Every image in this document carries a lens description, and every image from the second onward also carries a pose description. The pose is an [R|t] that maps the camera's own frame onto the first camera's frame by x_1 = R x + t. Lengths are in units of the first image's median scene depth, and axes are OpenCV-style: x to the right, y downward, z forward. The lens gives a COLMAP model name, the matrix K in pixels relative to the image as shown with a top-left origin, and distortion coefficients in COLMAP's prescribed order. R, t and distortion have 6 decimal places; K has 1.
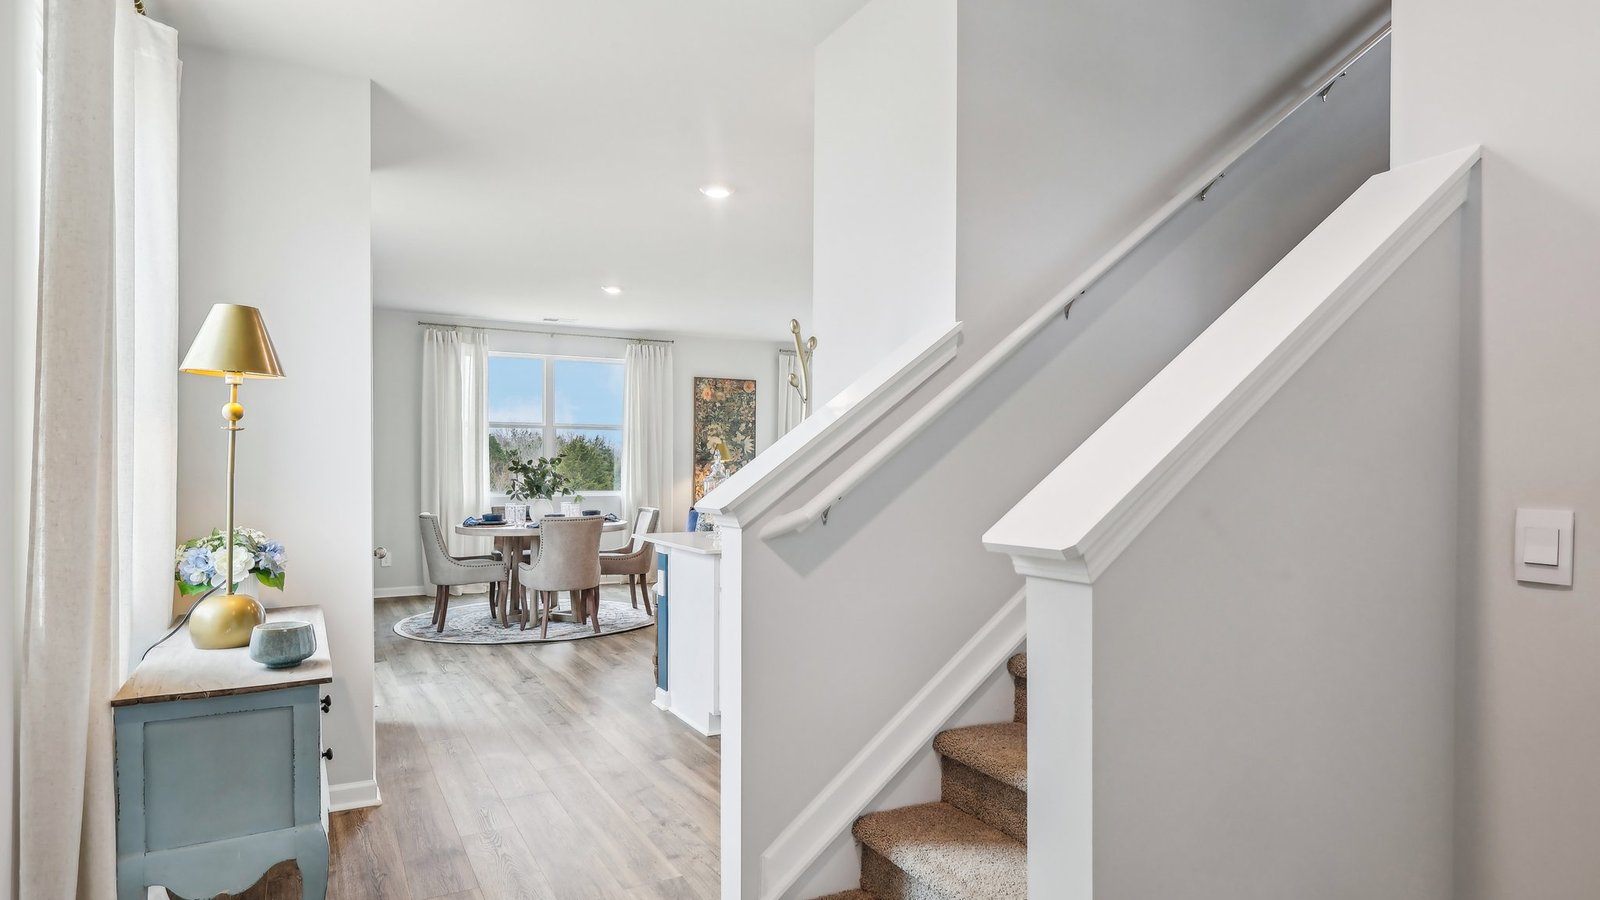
lens RADIAL K [[932.8, 0, 802.1], [0, 932.8, 455.3], [0, 0, 1]] dist [0.001482, 0.000153]
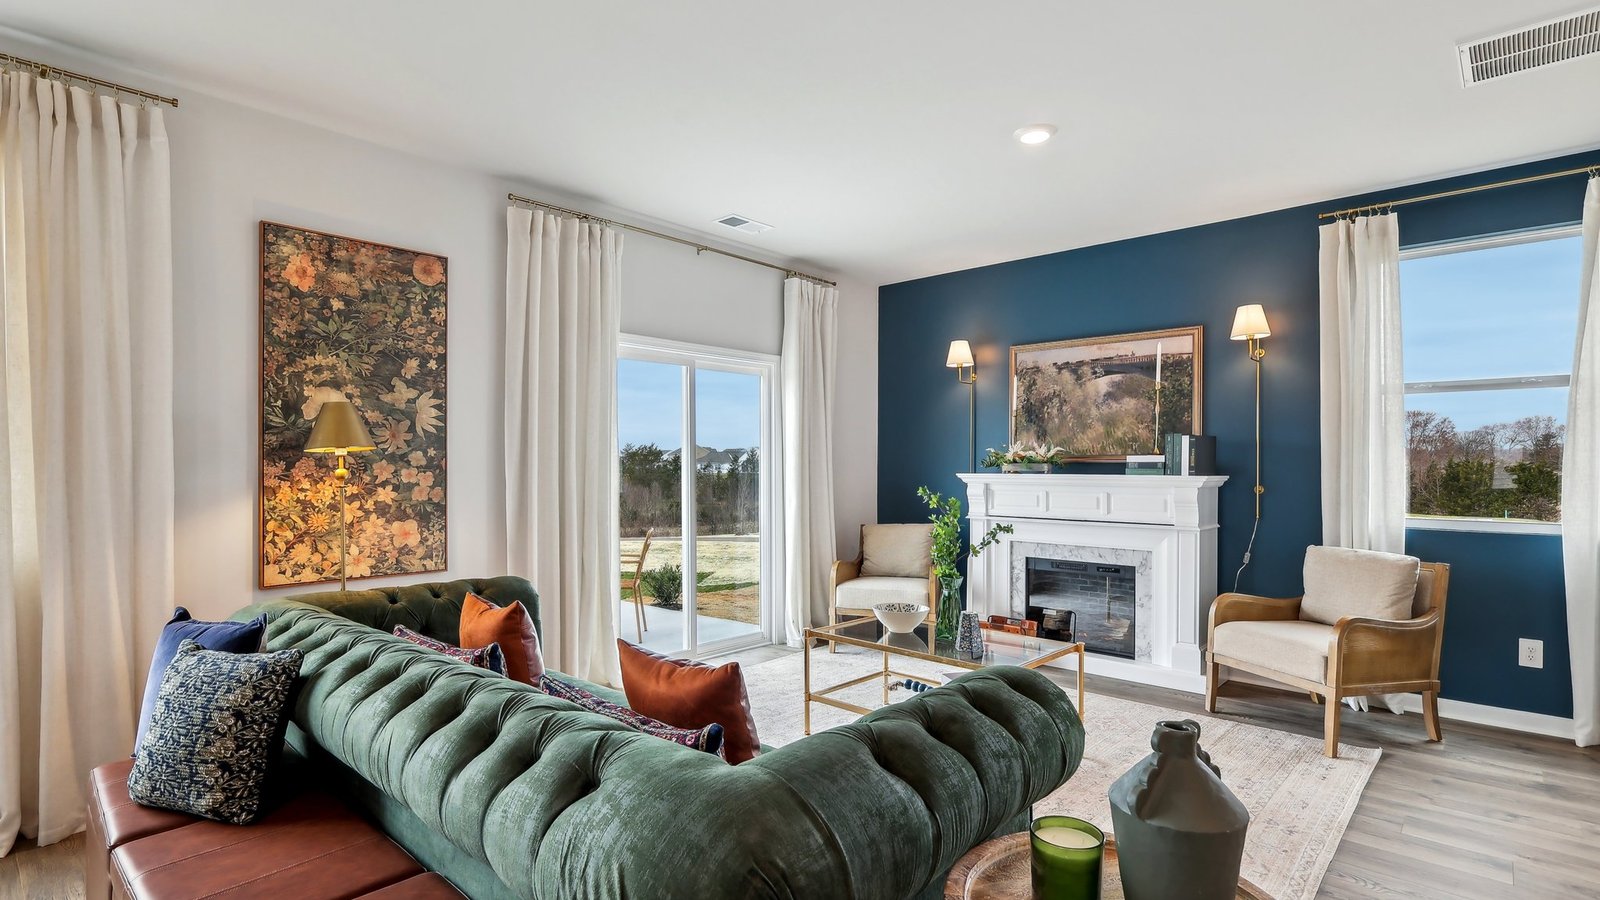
lens RADIAL K [[777.9, 0, 800.0], [0, 777.9, 450.0], [0, 0, 1]] dist [-0.002215, -0.000534]
pose [[0.947167, -0.000523, 0.320741, -0.024315], [0.004483, 0.999923, -0.011609, 0.020806], [-0.320710, 0.012434, 0.947096, 1.282888]]
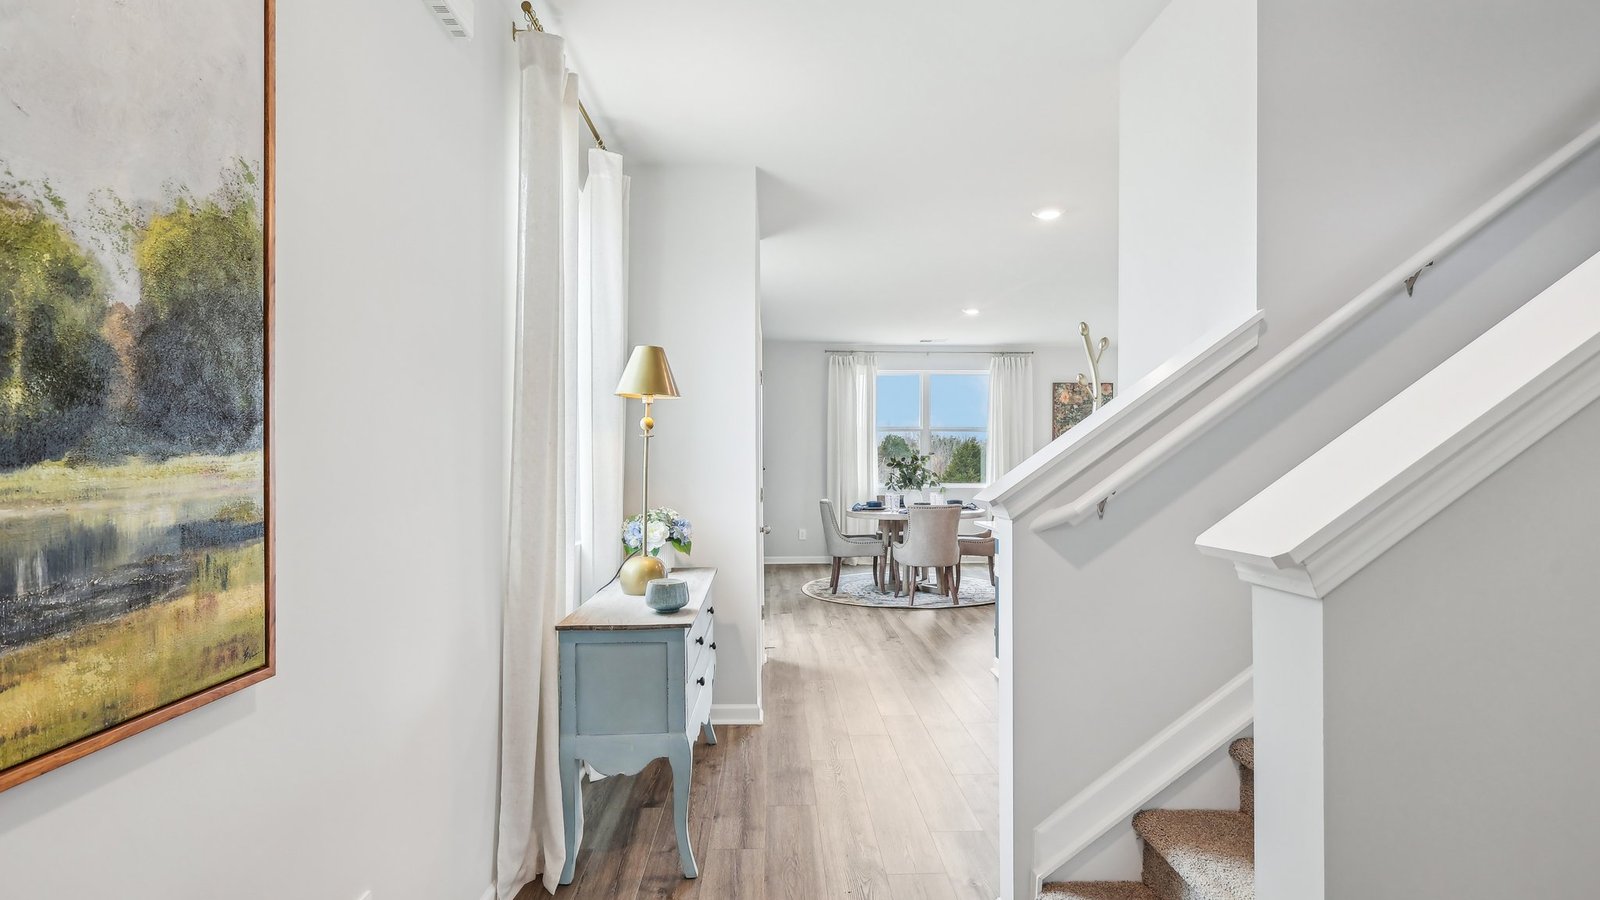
lens RADIAL K [[777.9, 0, 800.0], [0, 777.9, 450.0], [0, 0, 1]] dist [-0.002215, -0.000534]
pose [[0.888665, -0.009933, -0.458449, 0.084129], [0.007860, 0.999948, -0.006429, 0.001202], [0.458489, 0.002110, 0.888698, 0.059830]]
